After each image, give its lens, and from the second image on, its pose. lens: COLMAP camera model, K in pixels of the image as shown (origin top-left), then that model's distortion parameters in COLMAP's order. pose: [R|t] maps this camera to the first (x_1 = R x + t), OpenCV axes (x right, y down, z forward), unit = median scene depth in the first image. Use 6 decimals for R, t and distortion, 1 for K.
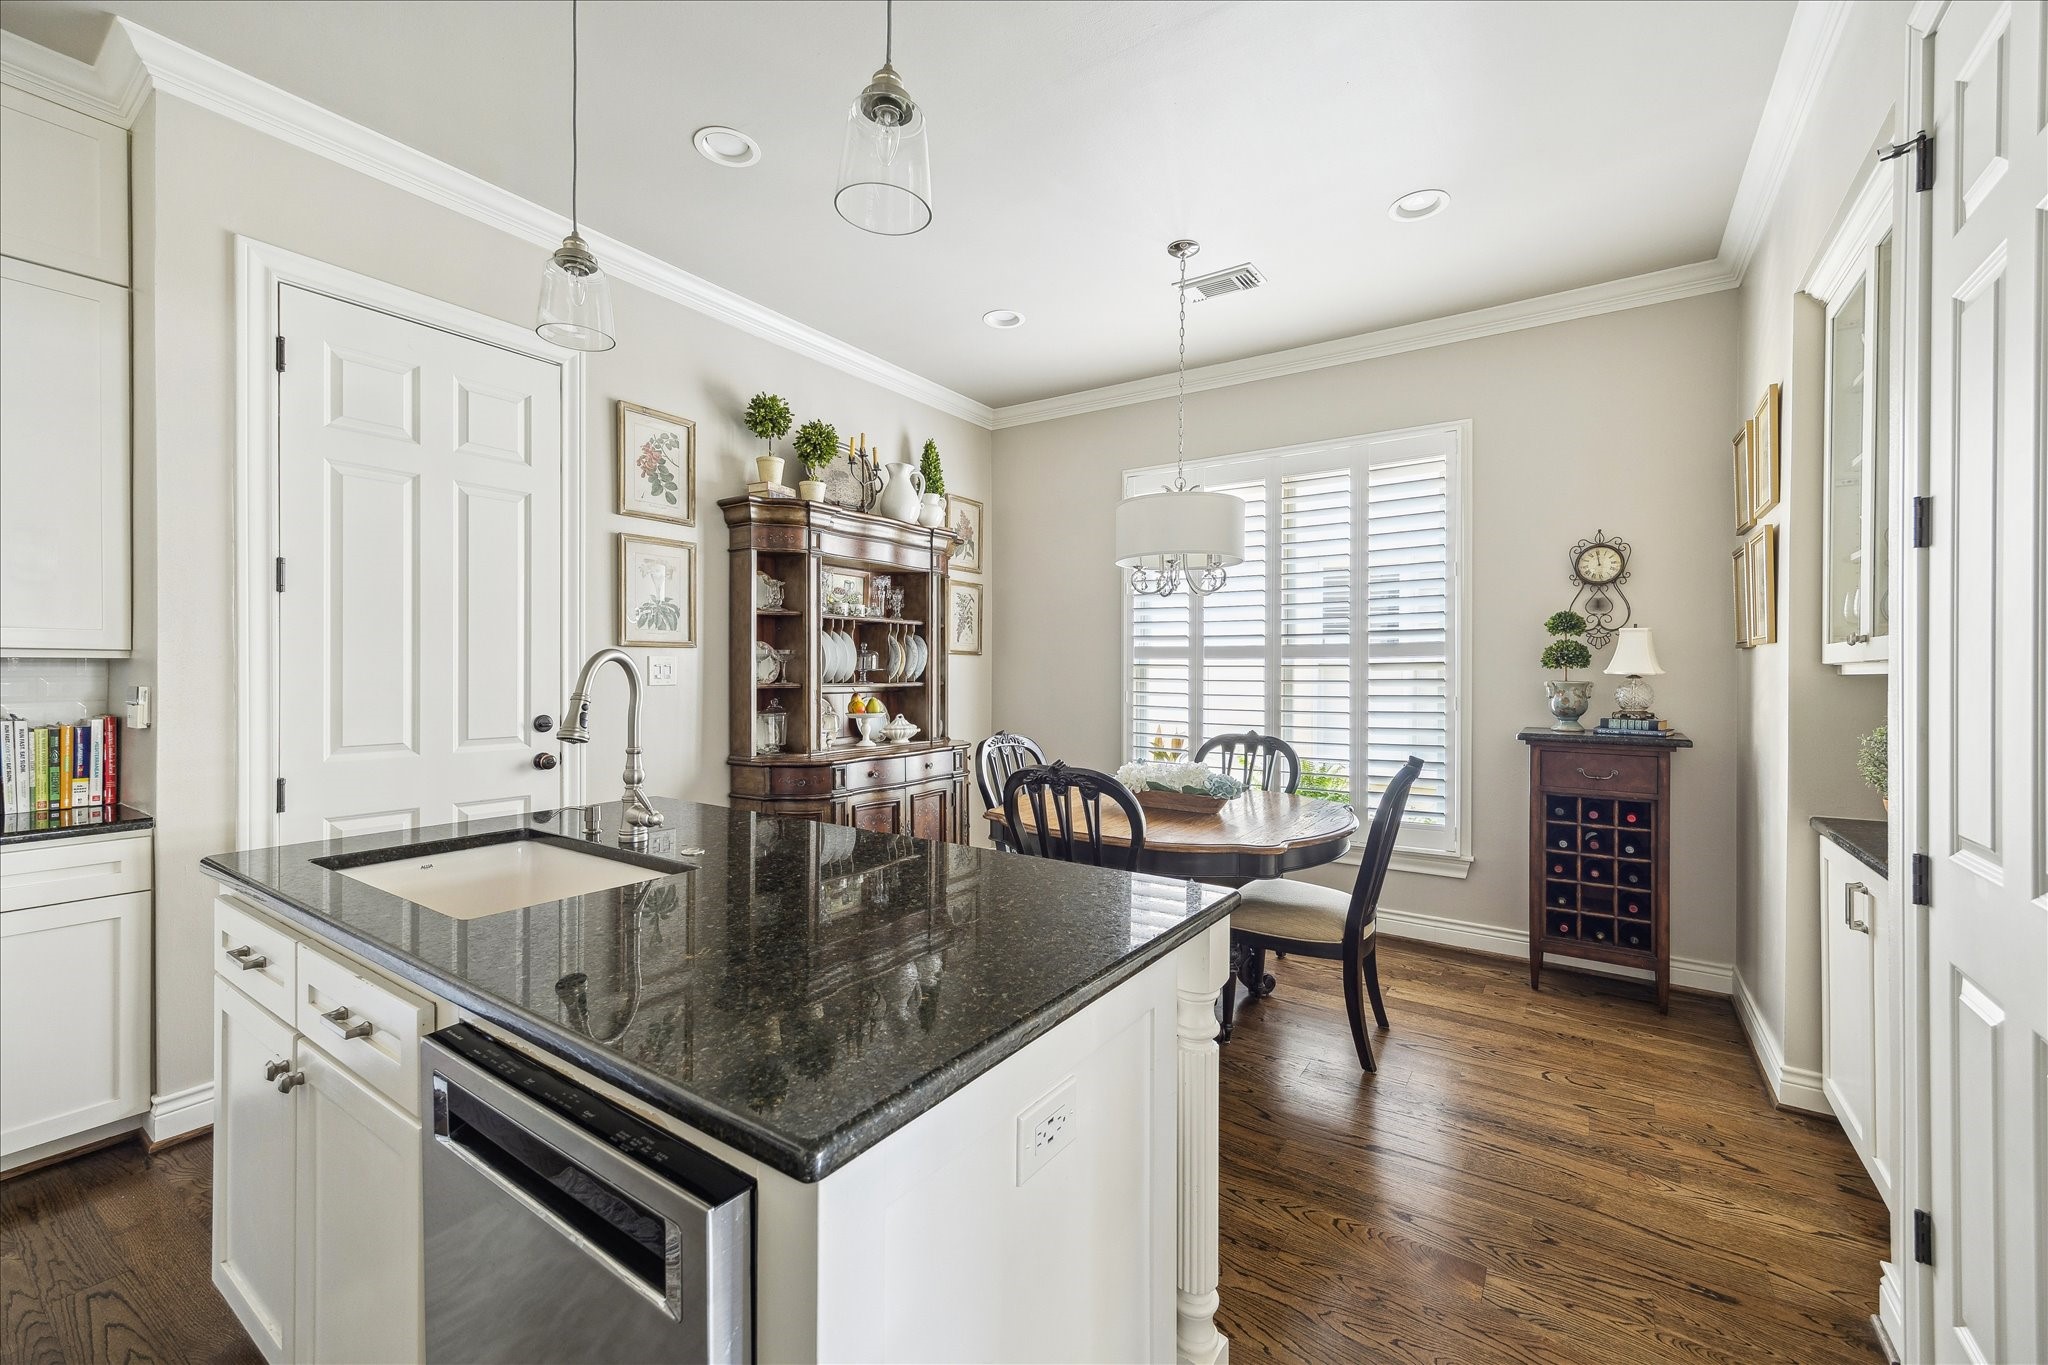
lens RADIAL K [[826.0, 0, 1031.1], [0, 826.0, 667.0], [0, 0, 1]] dist [0.000316, 0.000062]
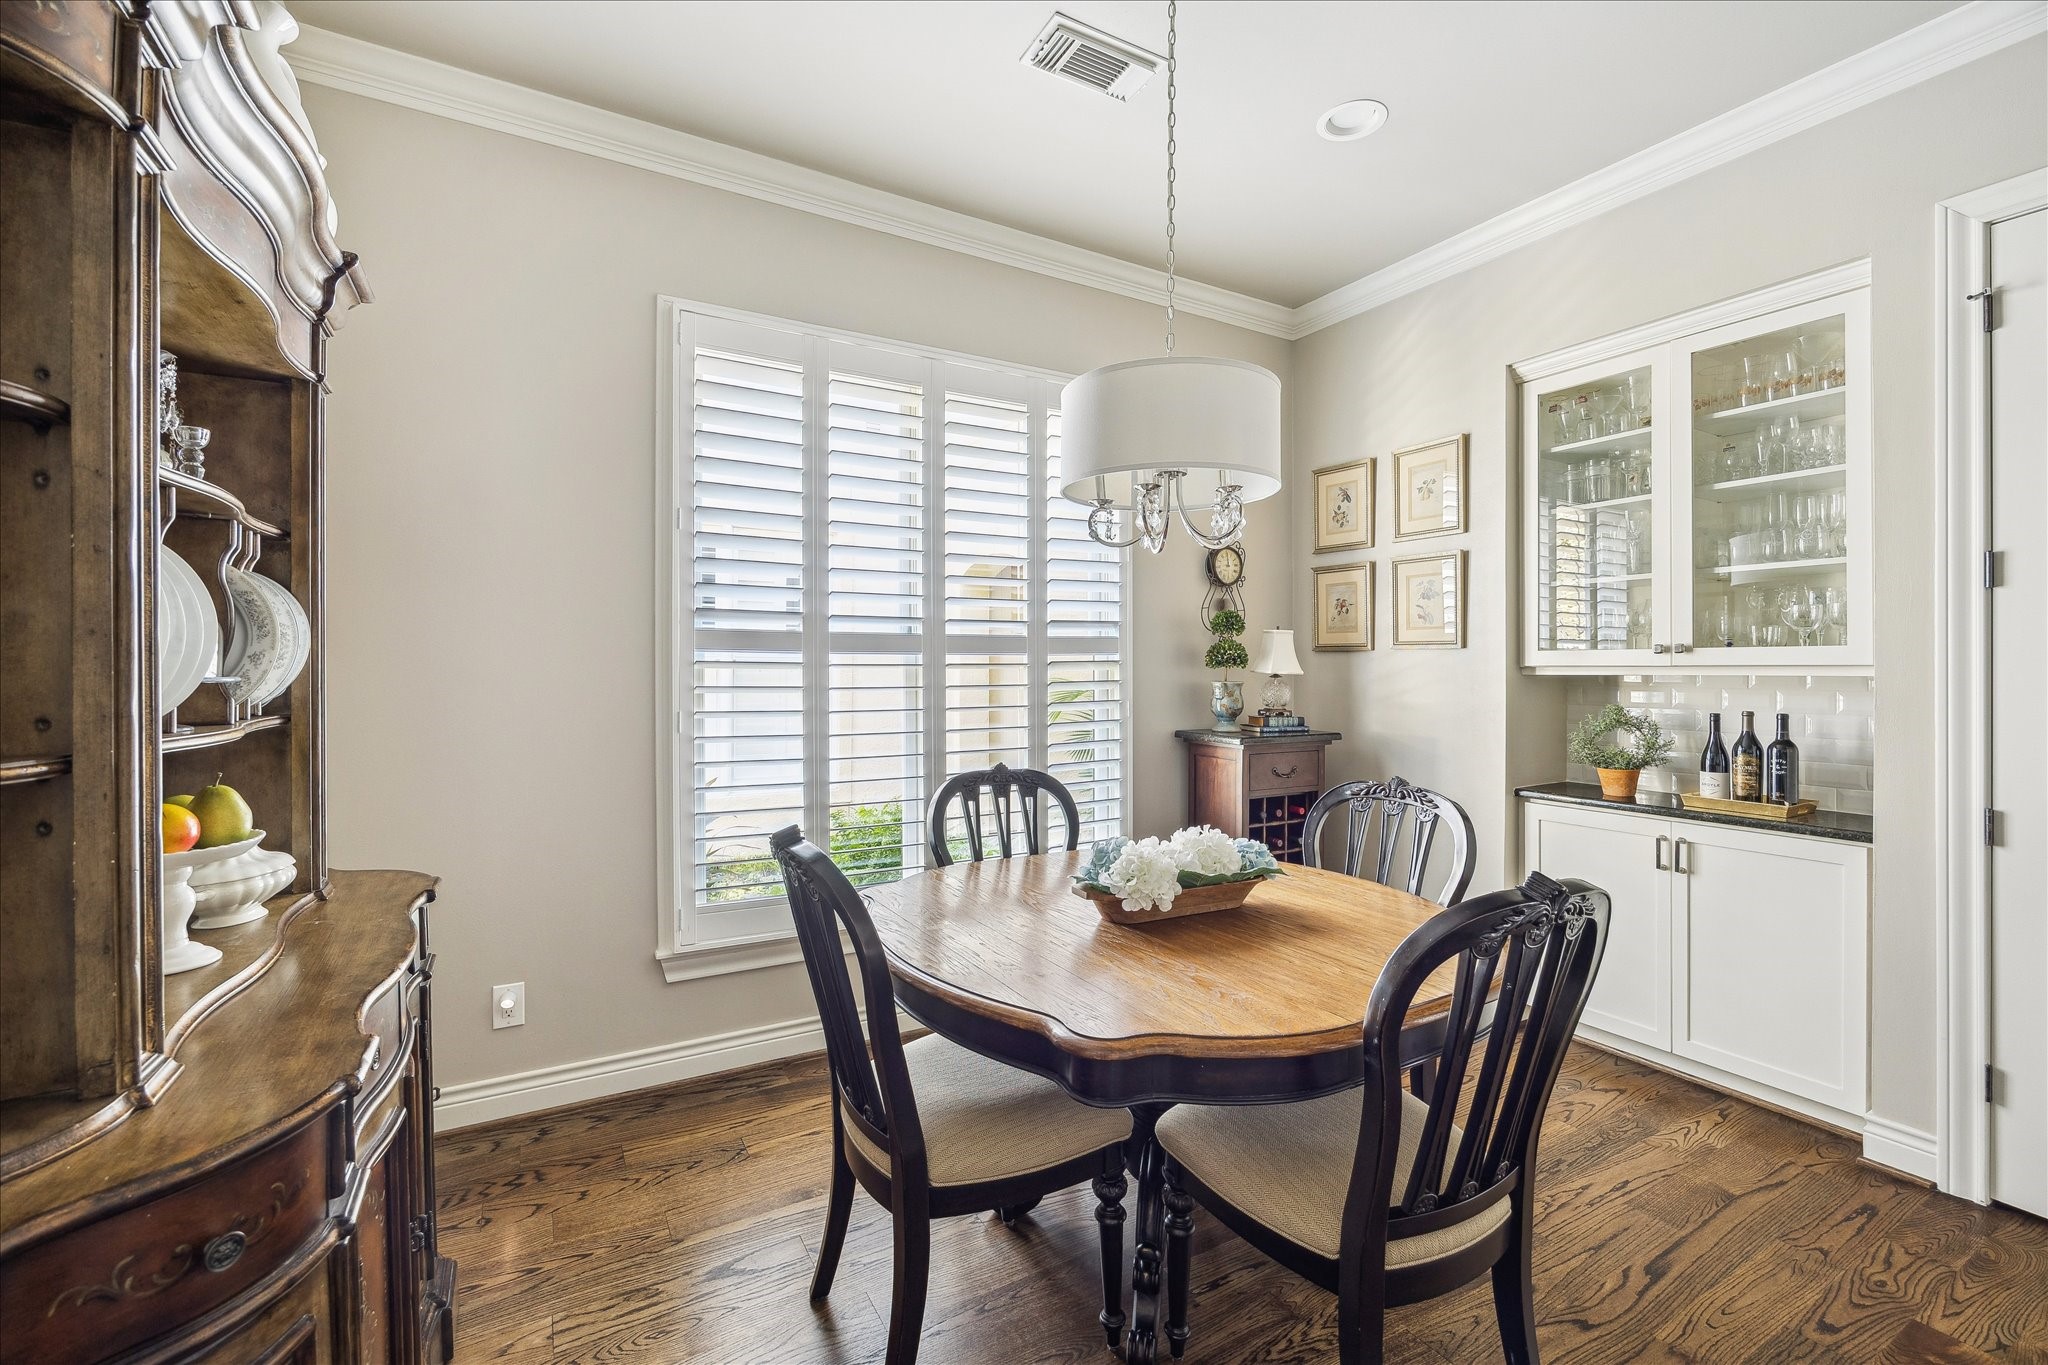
lens RADIAL K [[884.1, 0, 1026.9], [0, 884.1, 662.3], [0, 0, 1]] dist [0.000038, -0.000050]
pose [[0.434089, 0.000879, 0.900869, -0.393566], [-0.004732, 0.999988, 0.001305, -0.005434], [-0.900857, -0.004829, 0.434088, 0.739492]]
